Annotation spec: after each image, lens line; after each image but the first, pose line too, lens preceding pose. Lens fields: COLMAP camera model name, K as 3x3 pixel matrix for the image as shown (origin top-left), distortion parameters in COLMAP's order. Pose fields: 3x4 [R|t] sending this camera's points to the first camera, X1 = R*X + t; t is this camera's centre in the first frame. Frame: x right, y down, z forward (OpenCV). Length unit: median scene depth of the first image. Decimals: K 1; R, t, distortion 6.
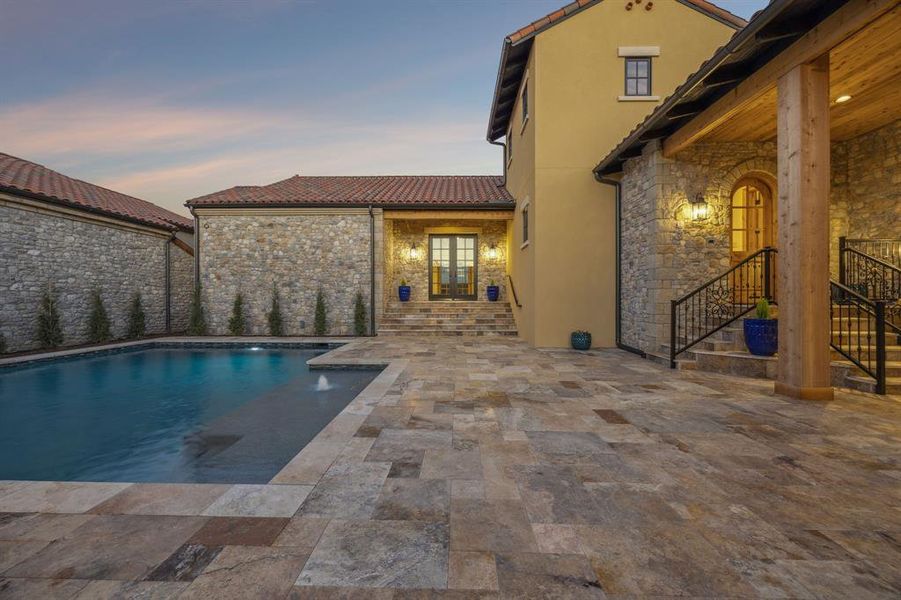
lens RADIAL K [[360.5, 0, 452.7], [0, 360.5, 299.1], [0, 0, 1]] dist [0.003409, 0.000261]
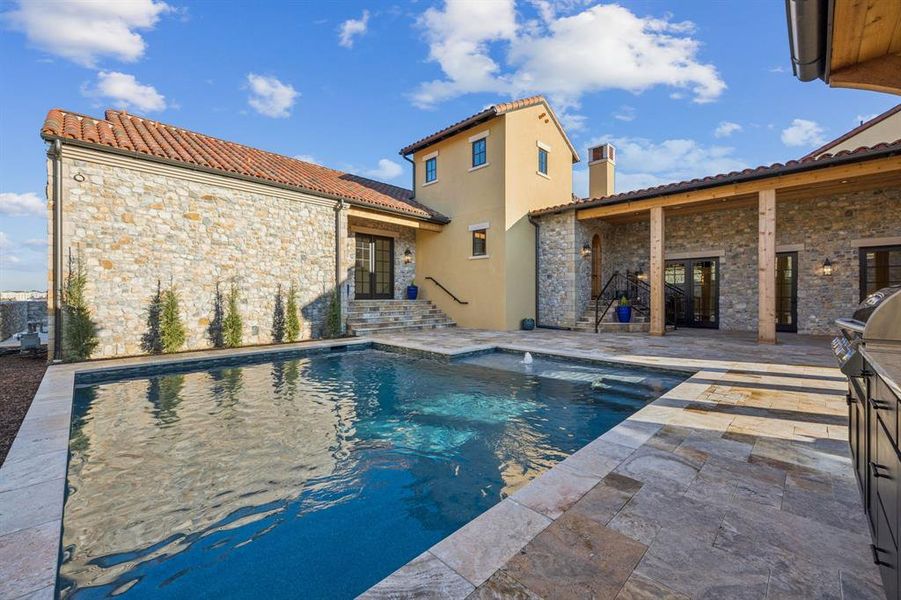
lens RADIAL K [[360.5, 0, 453.1], [0, 360.5, 297.7], [0, 0, 1]] dist [0.003409, 0.000261]
pose [[0.677142, -0.005233, 0.735834, -0.708501], [0.002017, 0.999984, 0.005255, -0.005252], [-0.735850, -0.002074, 0.677142, 0.136089]]
